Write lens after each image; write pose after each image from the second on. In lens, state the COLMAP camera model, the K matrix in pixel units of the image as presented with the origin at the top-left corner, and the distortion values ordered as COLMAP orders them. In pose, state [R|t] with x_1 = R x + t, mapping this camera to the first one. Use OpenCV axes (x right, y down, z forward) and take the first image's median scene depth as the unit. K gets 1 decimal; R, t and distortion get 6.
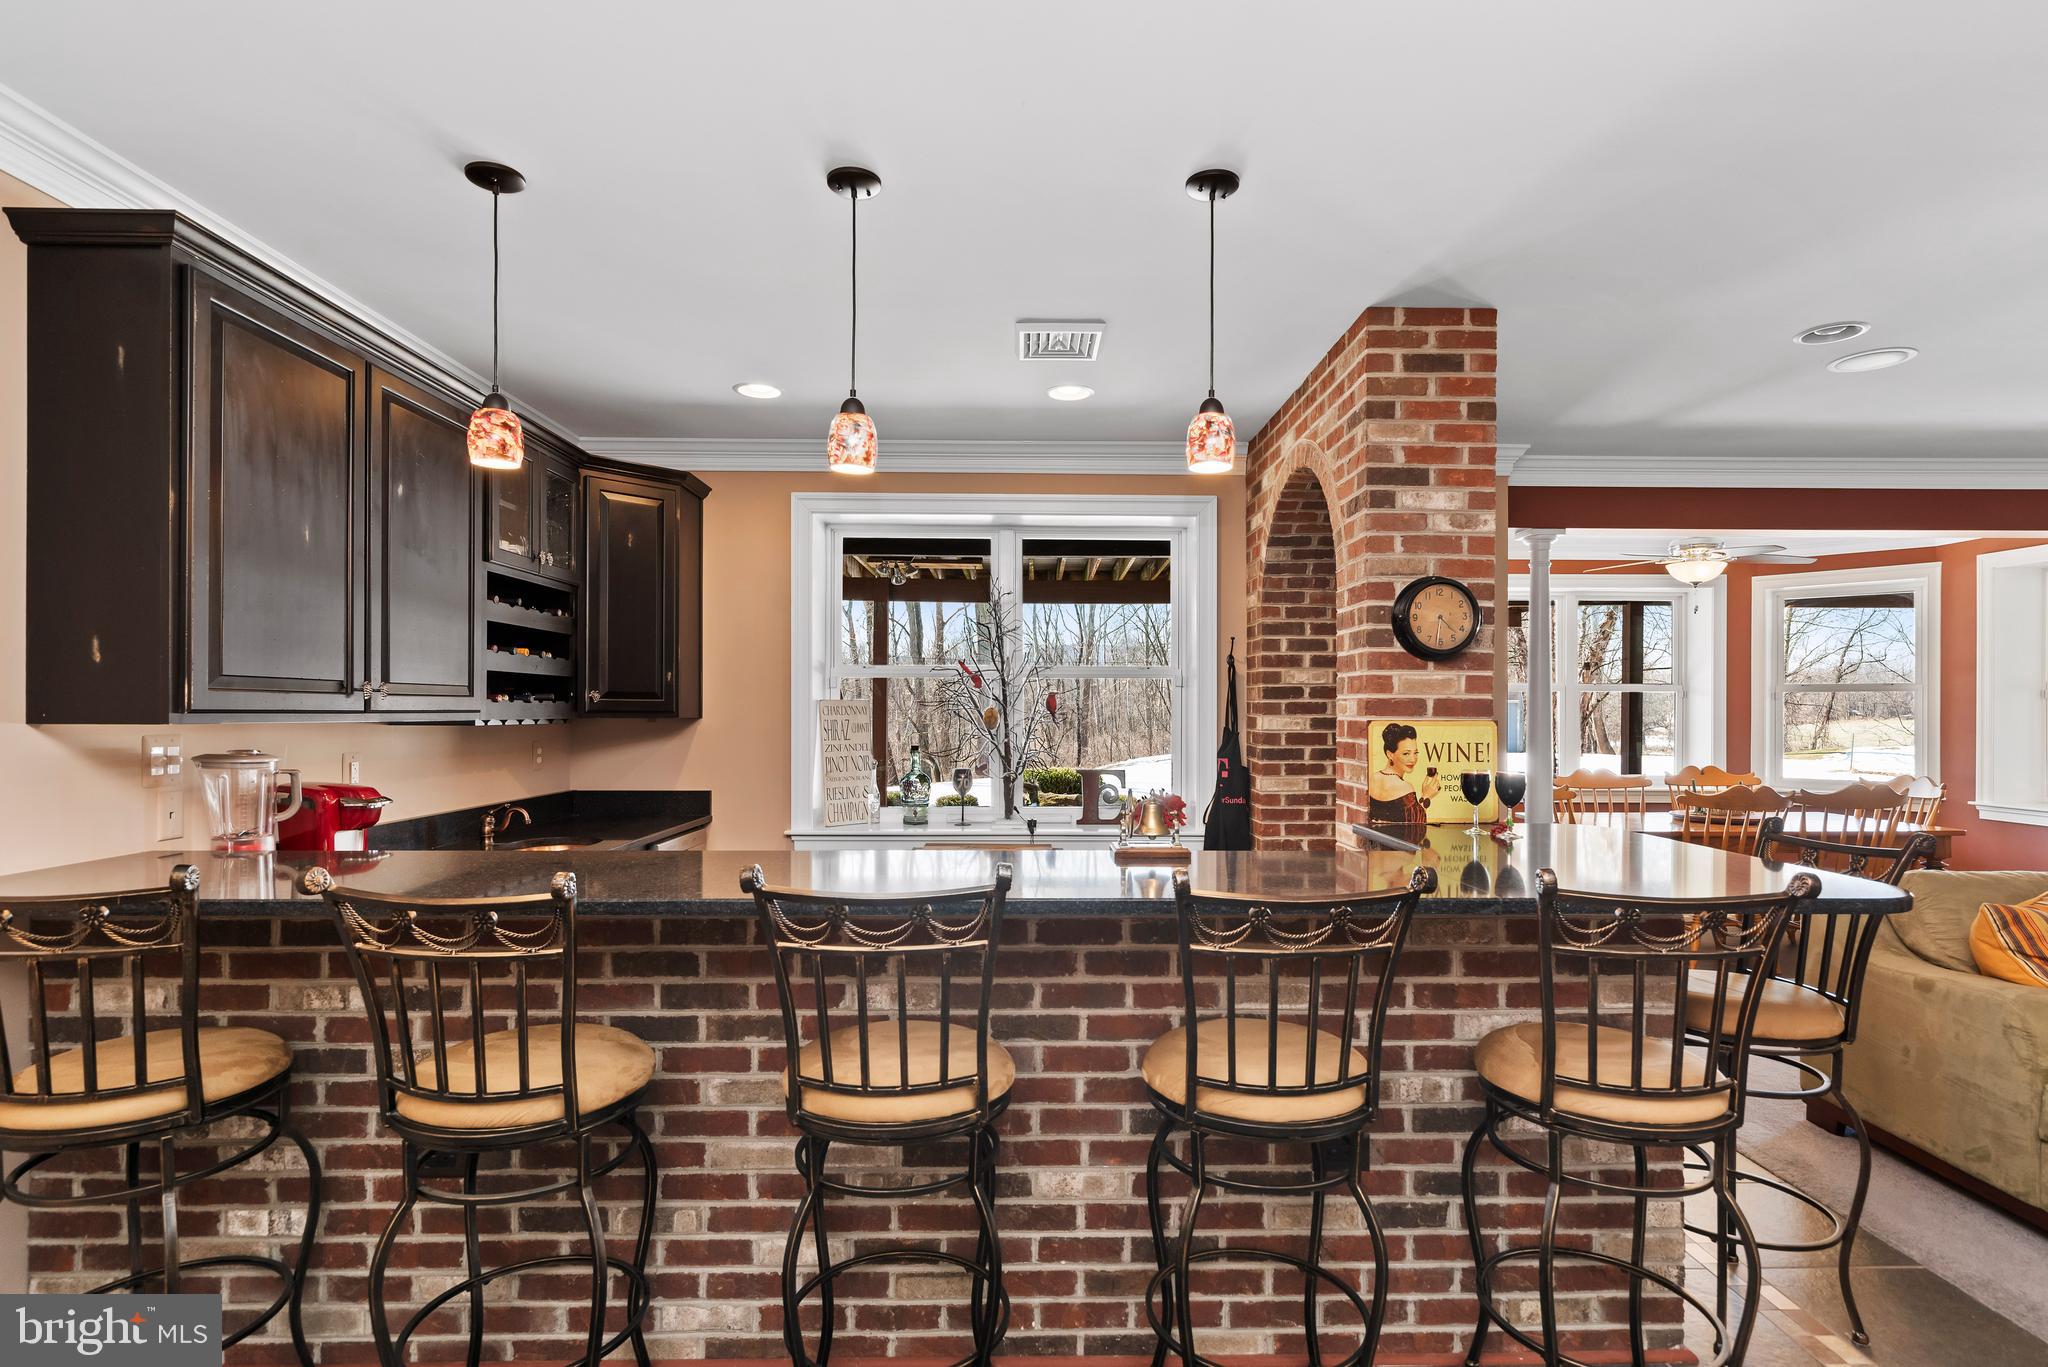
lens RADIAL K [[1008.1, 0, 1046.6], [0, 1008.1, 703.0], [0, 0, 1]] dist [-0.001167, -0.000253]
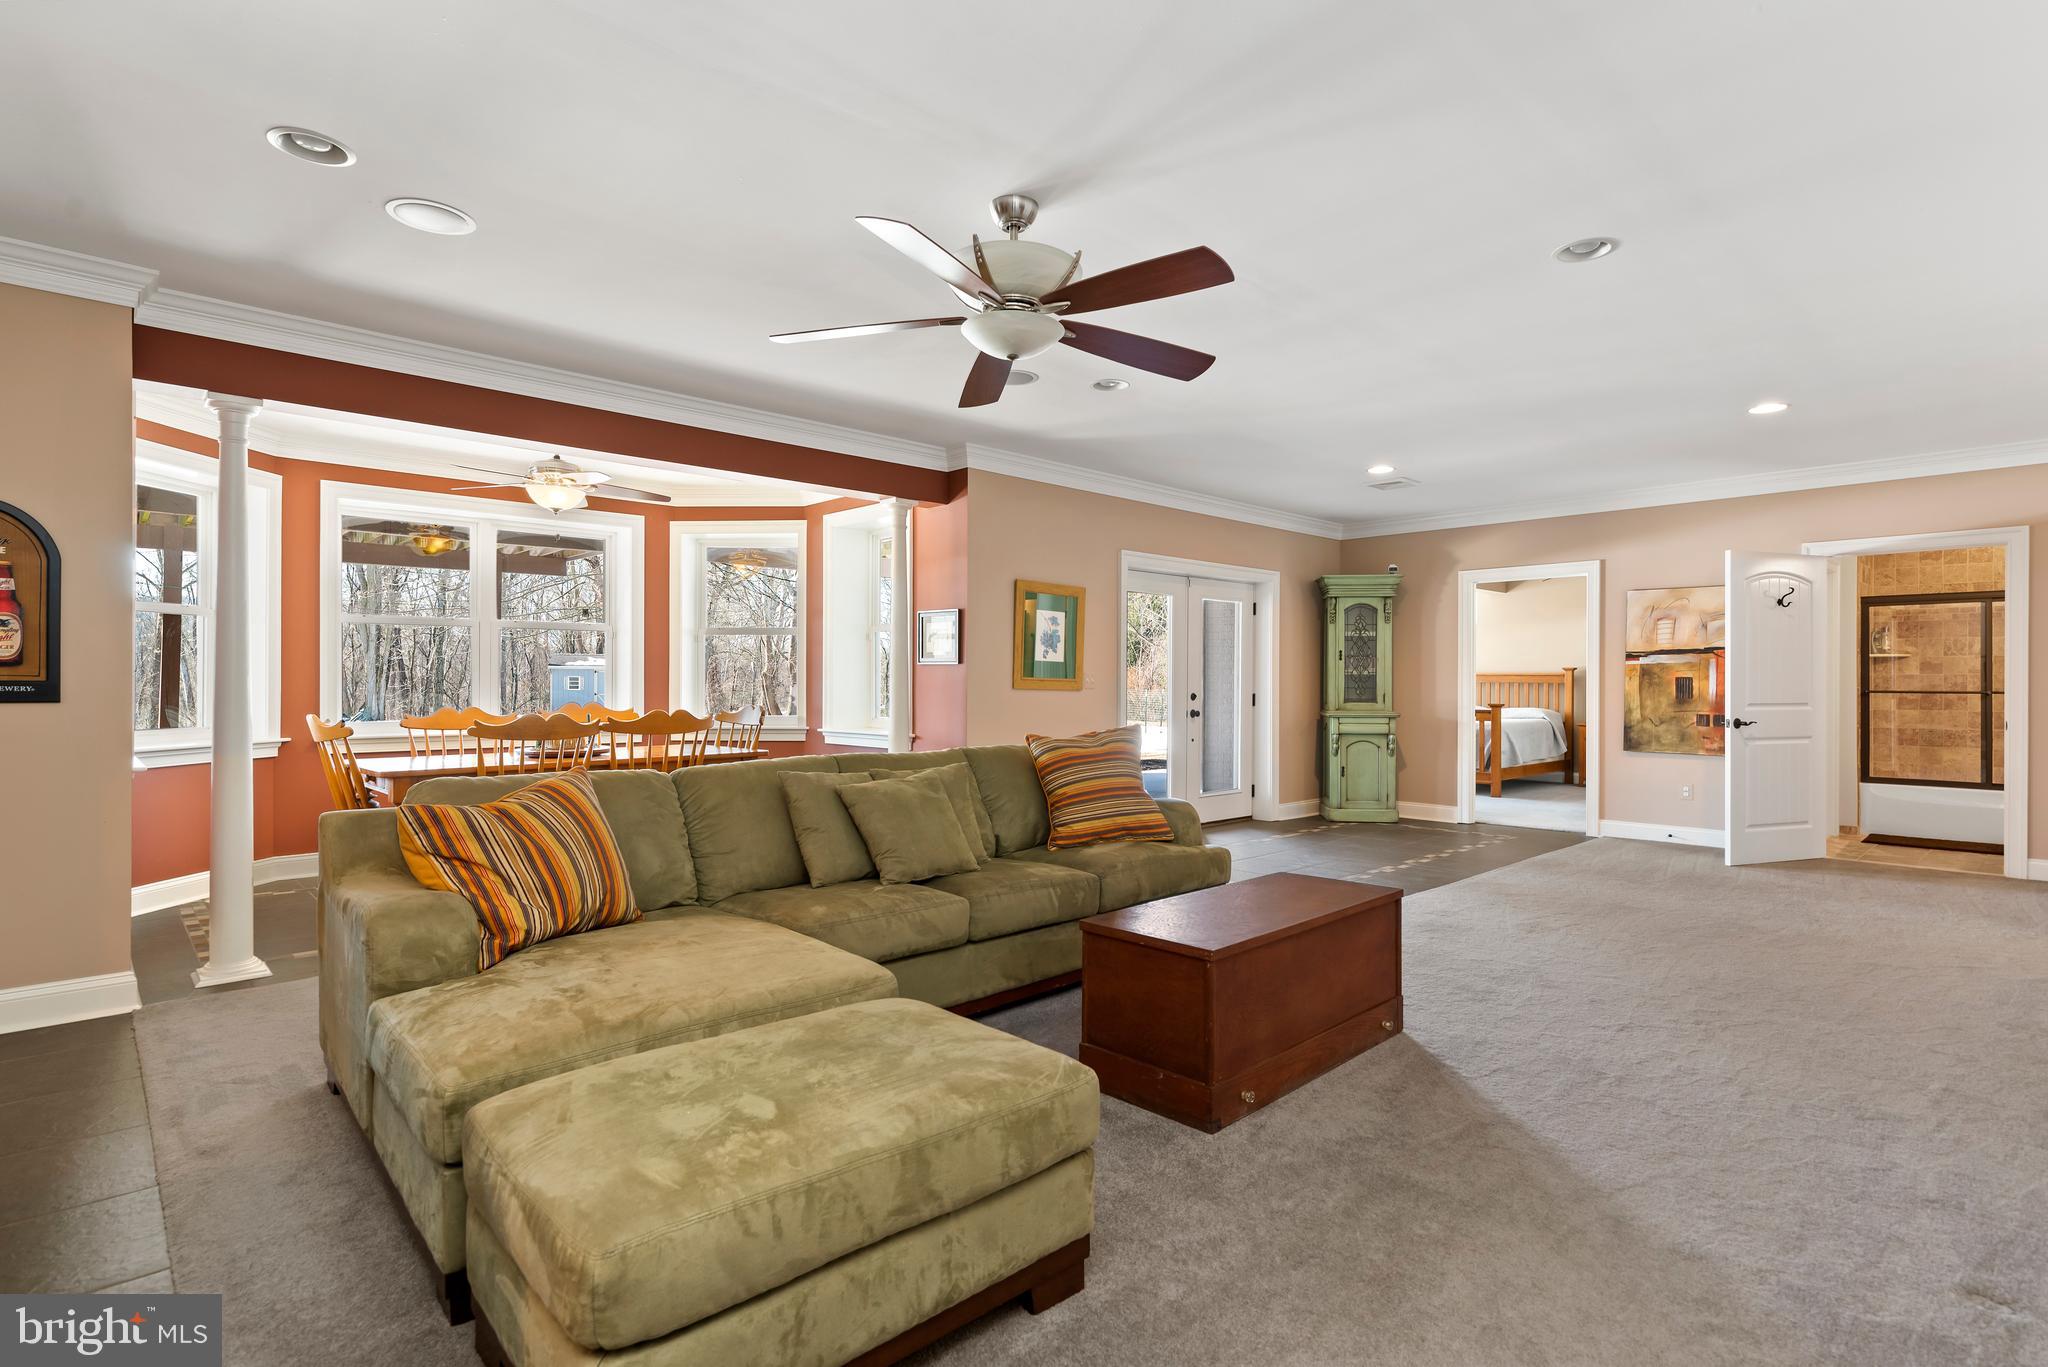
lens RADIAL K [[1017.1, 0, 1022.1], [0, 1017.1, 676.0], [0, 0, 1]] dist [0.001076, 0.000255]
pose [[0.741083, 0.001707, 0.671411, 0.472861], [-0.003399, 0.999993, 0.001209, 0.052922], [-0.671405, -0.003178, 0.741084, -0.021260]]
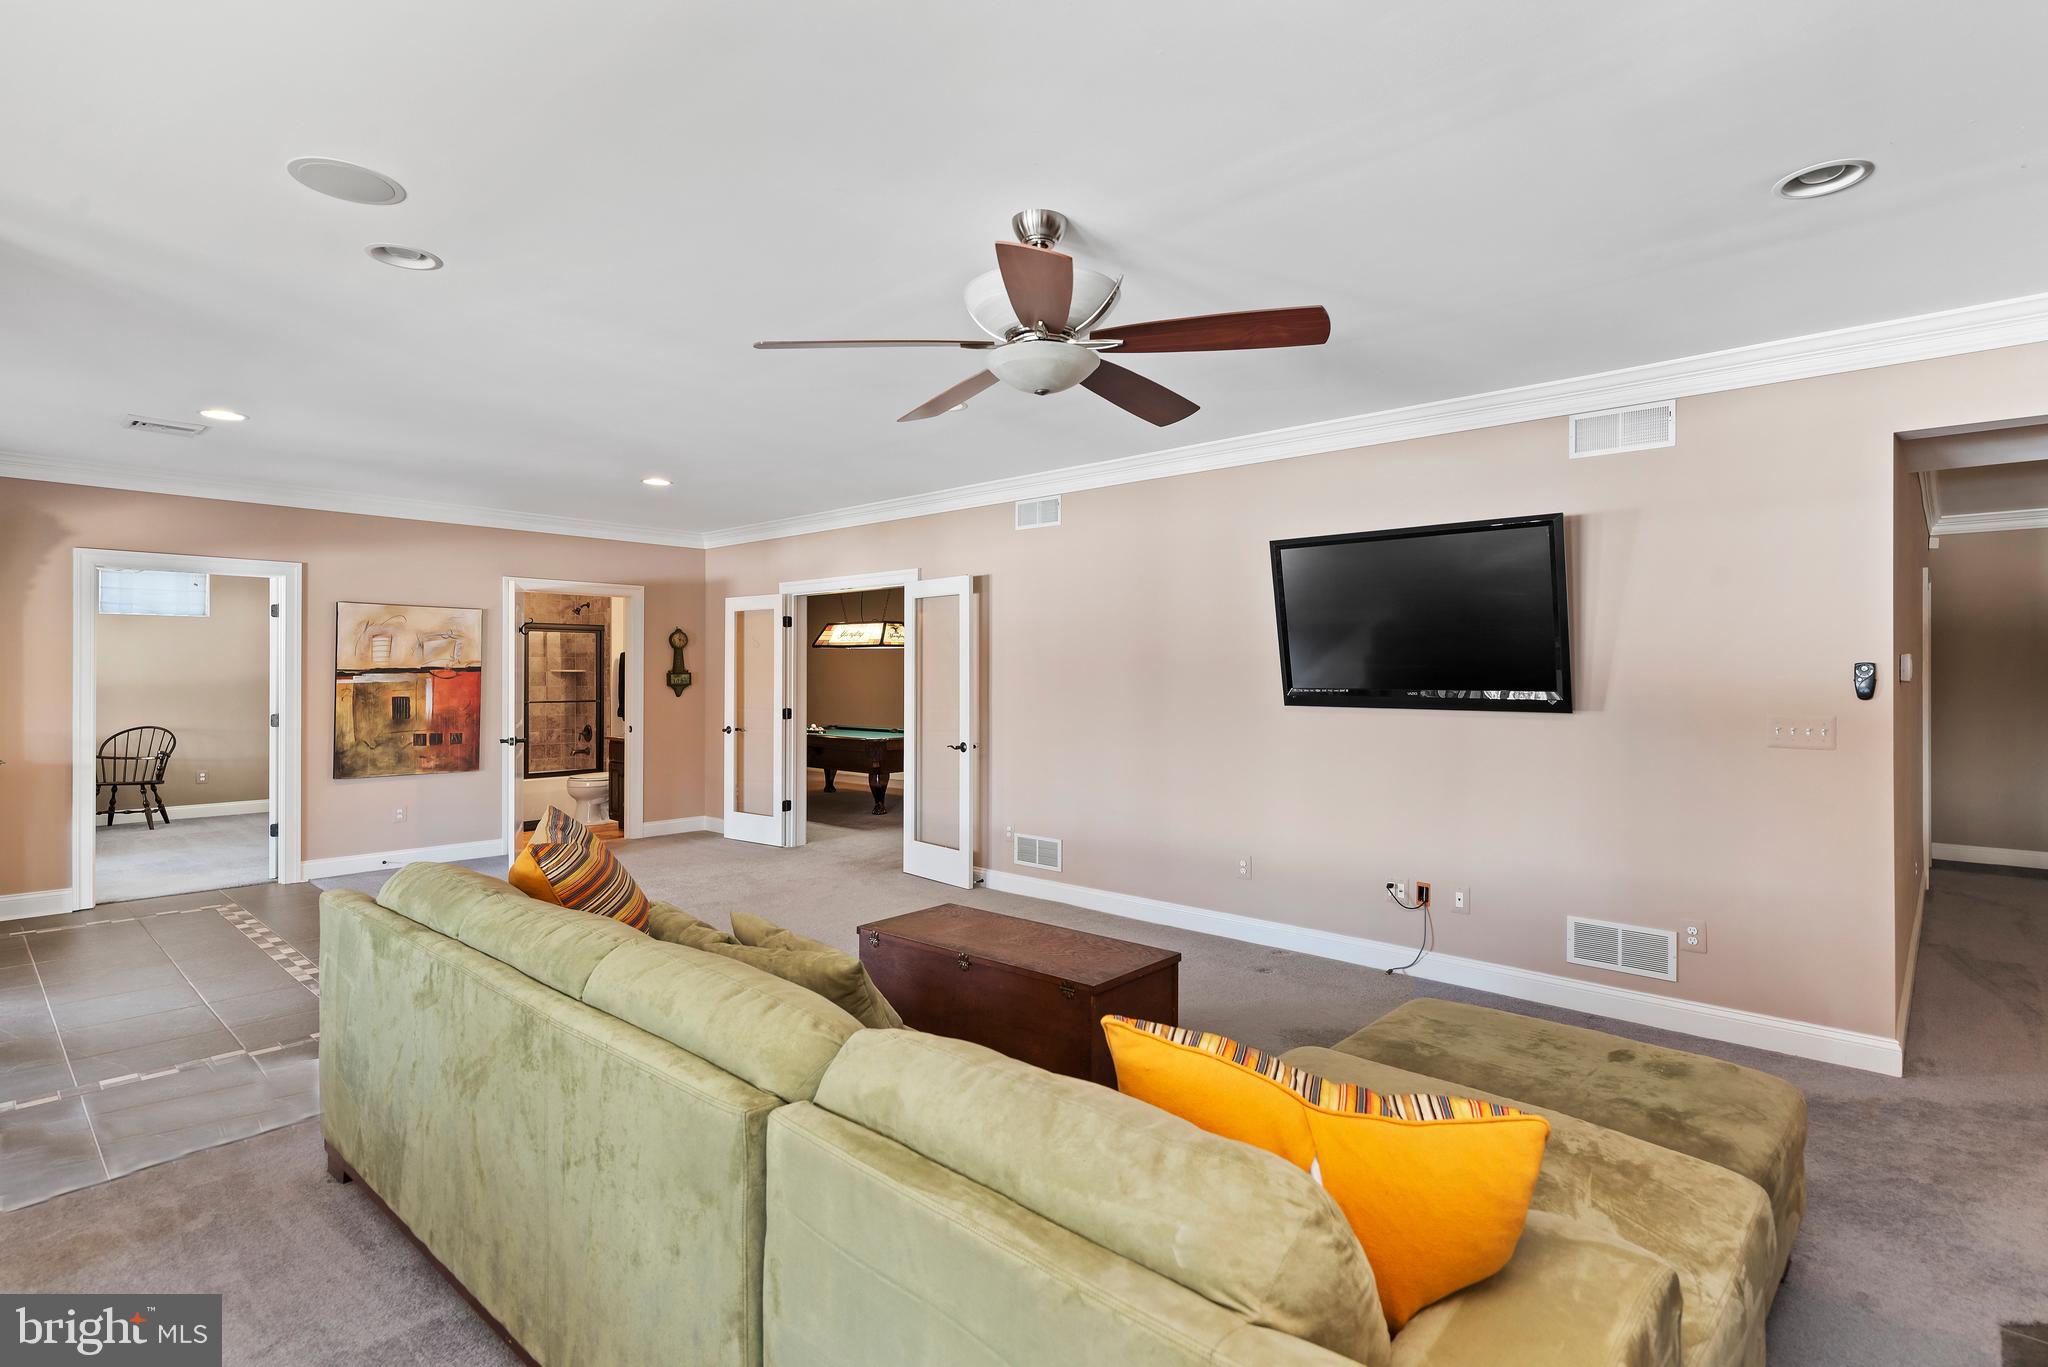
lens RADIAL K [[1004.8, 0, 1041.3], [0, 1004.8, 682.9], [0, 0, 1]] dist [0.002721, -0.000004]
pose [[-0.720685, -0.011613, 0.693166, 0.547082], [-0.007934, 0.999932, 0.008502, 0.007793], [-0.693218, 0.000628, -0.720728, 0.967009]]
